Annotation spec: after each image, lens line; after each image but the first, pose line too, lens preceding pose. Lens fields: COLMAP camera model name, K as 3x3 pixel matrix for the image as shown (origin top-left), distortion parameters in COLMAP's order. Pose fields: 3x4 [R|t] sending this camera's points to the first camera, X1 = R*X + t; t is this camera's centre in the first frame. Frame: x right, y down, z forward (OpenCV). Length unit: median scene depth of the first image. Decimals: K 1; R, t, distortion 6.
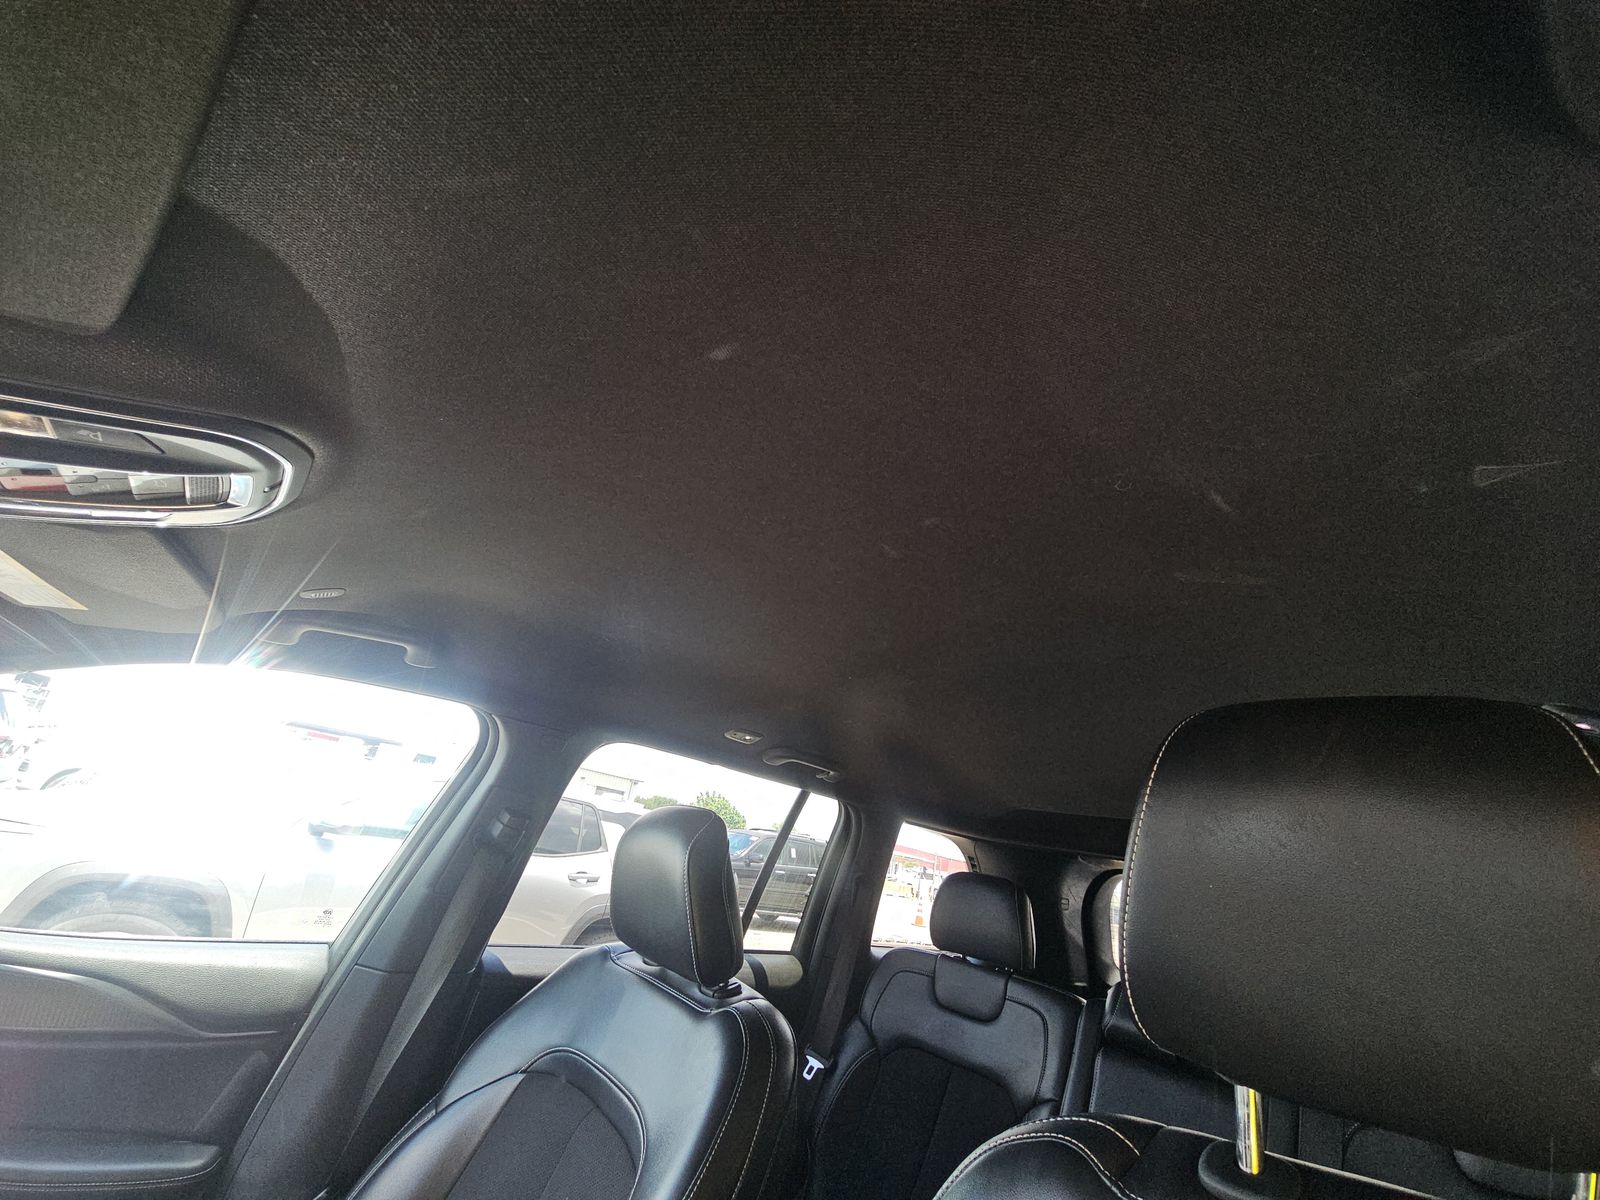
lens RADIAL K [[656.9, 0, 791.3], [0, 656.9, 604.6], [0, 0, 1]] dist [0.022822, -0.016296]
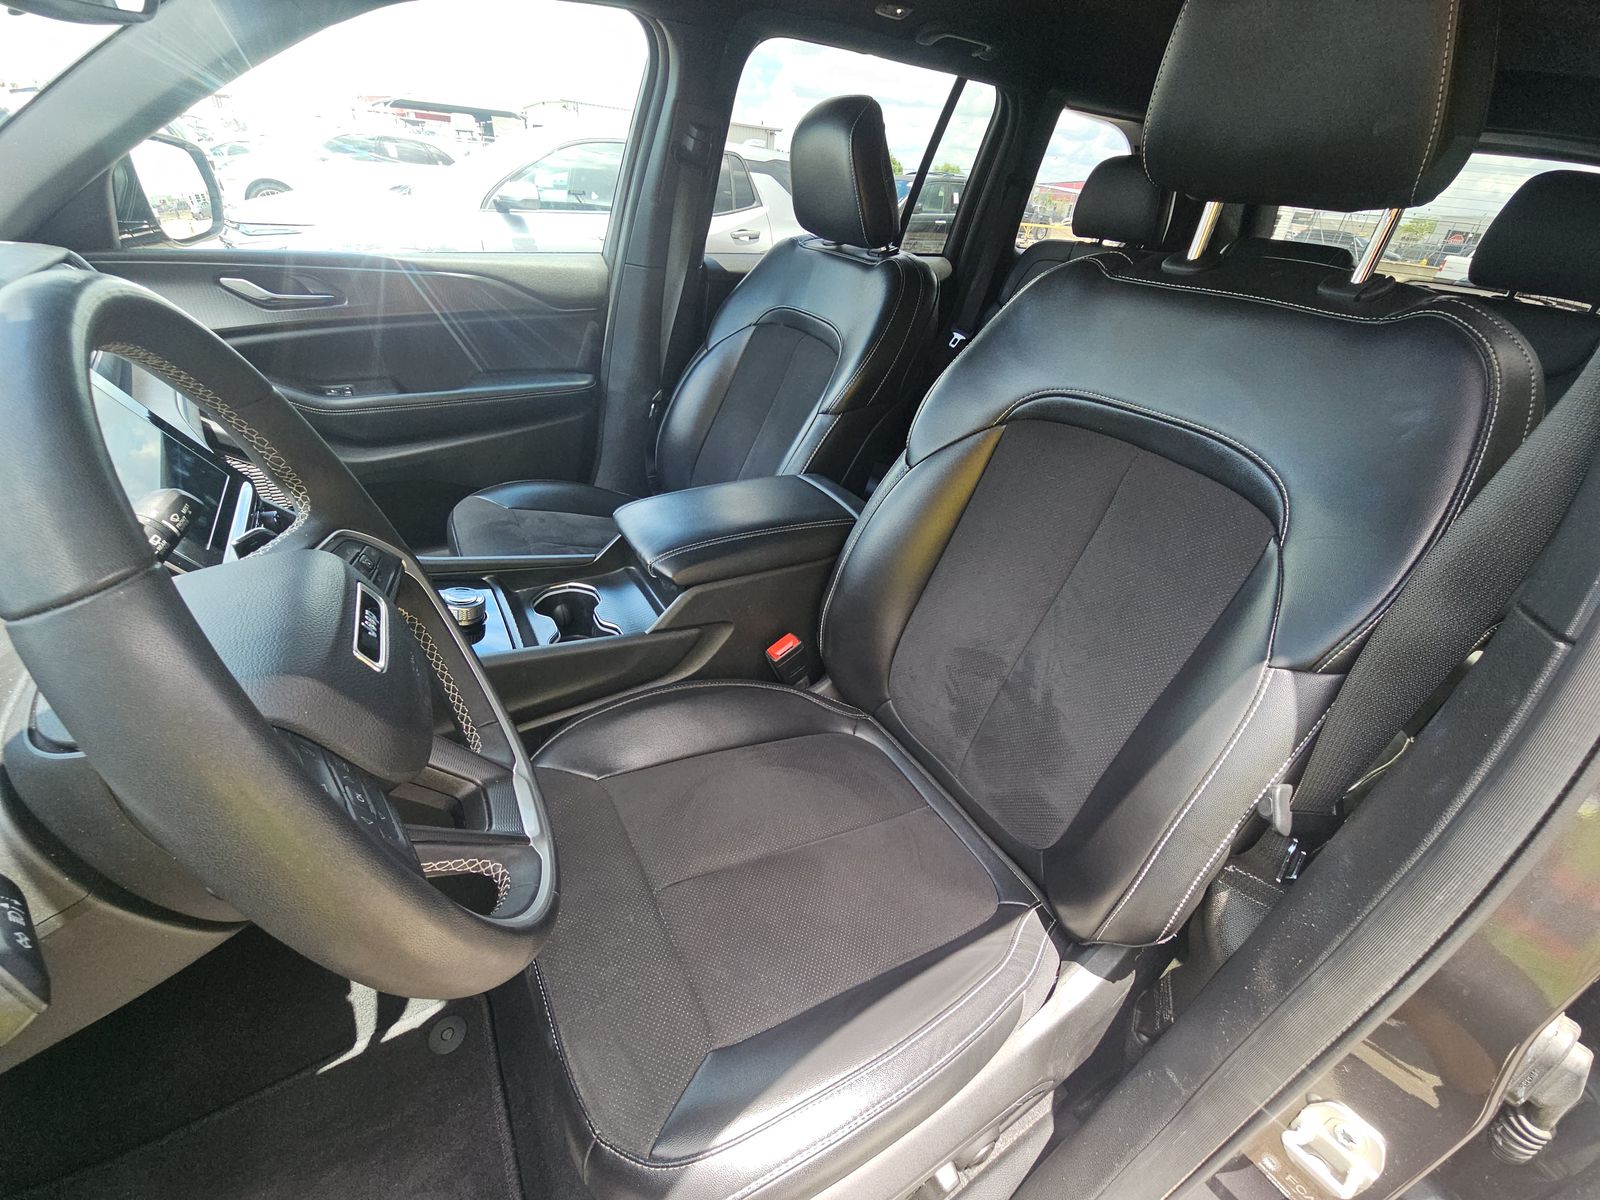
lens RADIAL K [[656.9, 0, 791.3], [0, 656.9, 604.6], [0, 0, 1]] dist [0.022822, -0.016296]
pose [[0.974470, 0.029732, -0.222540, 0.027387], [0.155159, 0.627232, 0.763220, -0.025046], [0.162276, -0.778264, 0.606606, -0.357853]]
